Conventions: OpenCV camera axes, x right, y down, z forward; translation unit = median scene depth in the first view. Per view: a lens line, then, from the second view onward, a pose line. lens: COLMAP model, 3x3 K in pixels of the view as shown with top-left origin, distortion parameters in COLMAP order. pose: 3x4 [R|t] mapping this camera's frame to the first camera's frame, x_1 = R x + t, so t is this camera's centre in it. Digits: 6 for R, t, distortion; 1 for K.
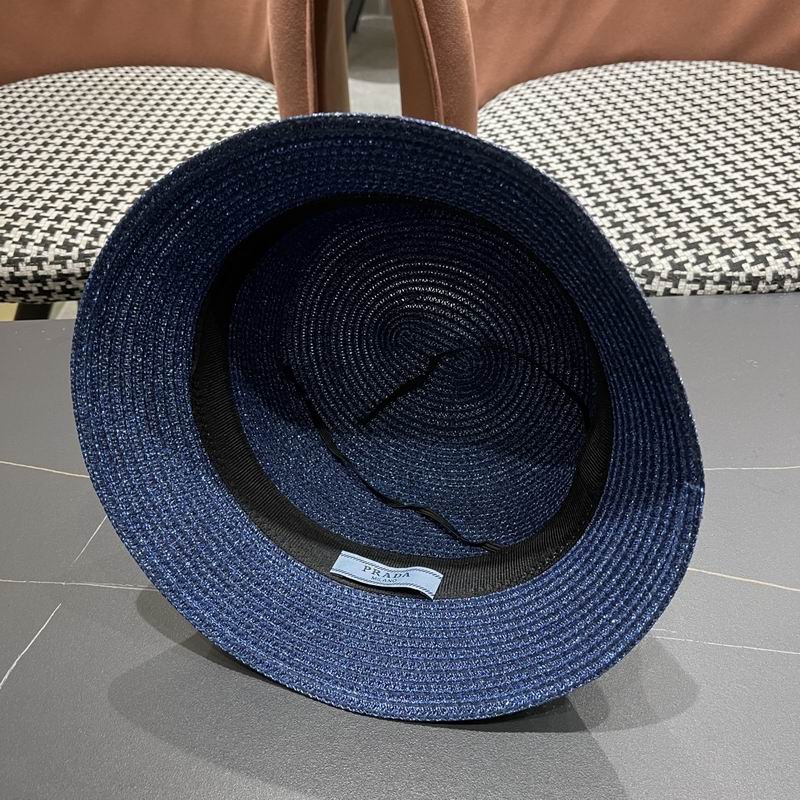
lens RADIAL K [[840.9, 0, 396.8], [0, 840.9, 407.6], [0, 0, 1]] dist [0.009931, 0.000000]
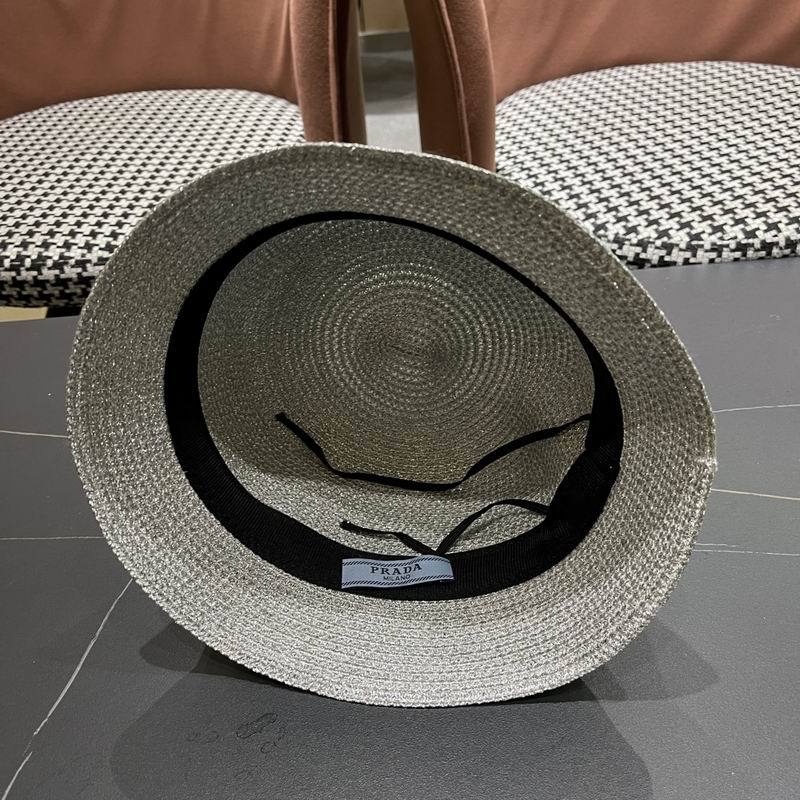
lens RADIAL K [[840.9, 0, 395.6], [0, 840.9, 407.5], [0, 0, 1]] dist [0.009931, 0.000000]
pose [[0.998848, -0.045490, 0.015256, -0.062004], [0.046175, 0.997778, -0.048022, 0.072400], [-0.013037, 0.048671, 0.998730, -0.037995]]
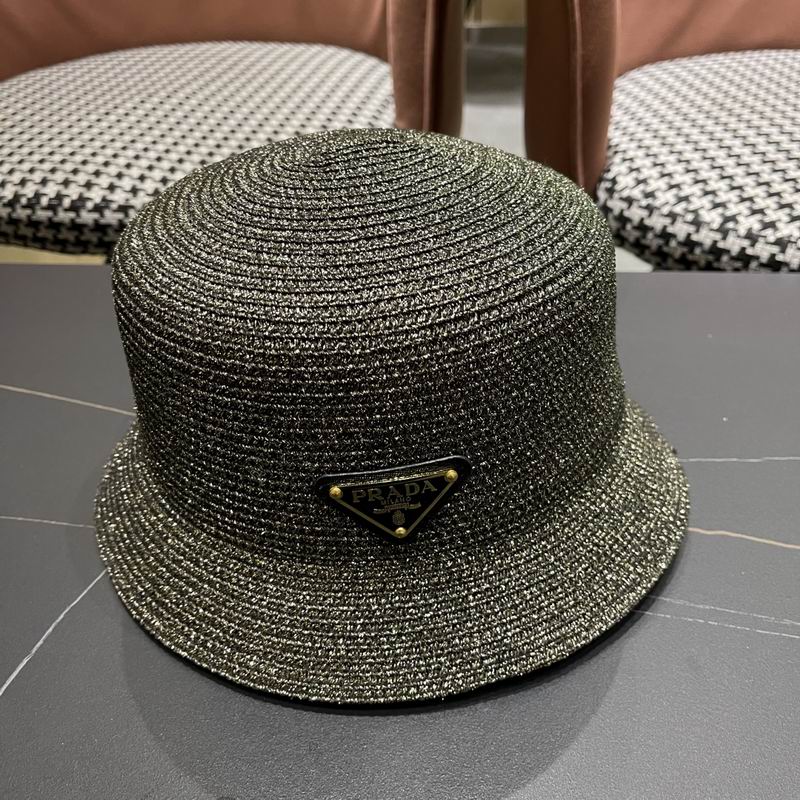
lens RADIAL K [[840.9, 0, 398.4], [0, 840.9, 403.0], [0, 0, 1]] dist [0.009931, 0.000000]
pose [[0.995378, 0.063981, -0.071624, -0.047136], [-0.068217, 0.995963, -0.058344, 0.072087], [0.067602, 0.062960, 0.995724, 0.112911]]
